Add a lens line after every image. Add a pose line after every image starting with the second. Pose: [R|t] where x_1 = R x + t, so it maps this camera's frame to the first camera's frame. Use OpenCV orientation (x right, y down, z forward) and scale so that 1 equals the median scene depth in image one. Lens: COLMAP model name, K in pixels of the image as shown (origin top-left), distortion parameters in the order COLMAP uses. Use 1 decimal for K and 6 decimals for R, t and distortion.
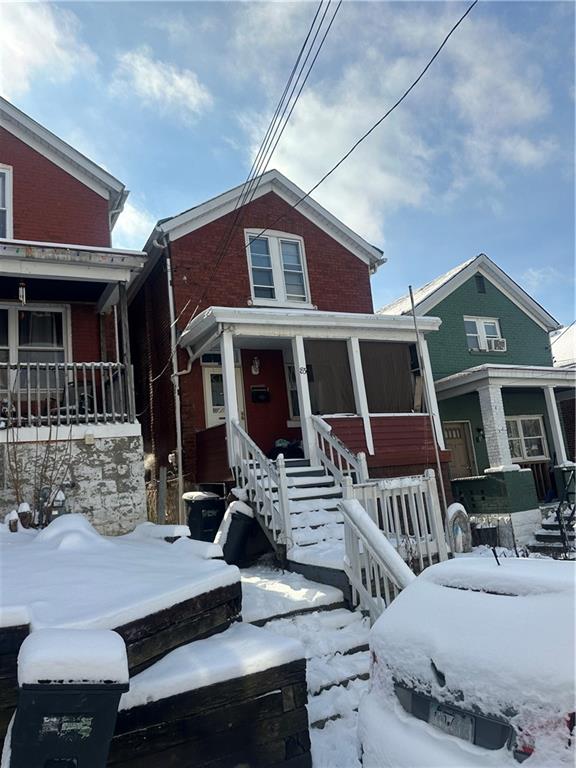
lens RADIAL K [[568.3, 0, 288.5], [0, 568.3, 380.9], [0, 0, 1]] dist [0.047526, -0.001028]
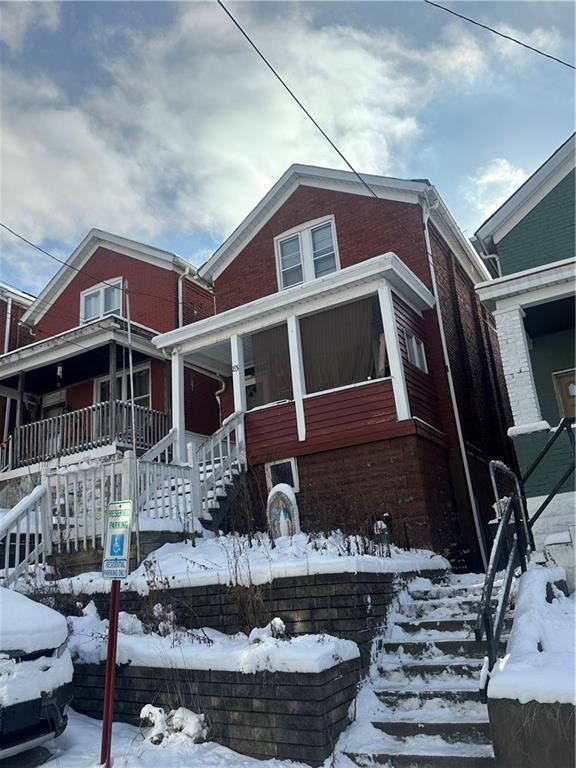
lens RADIAL K [[623.5, 0, 285.0], [0, 623.5, 388.0], [0, 0, 1]] dist [0.056074, -0.011361]
pose [[0.528323, -0.209102, -0.822892, 0.933193], [0.184013, 0.974362, -0.129450, 0.167857], [0.828863, -0.083031, 0.553256, 0.439783]]
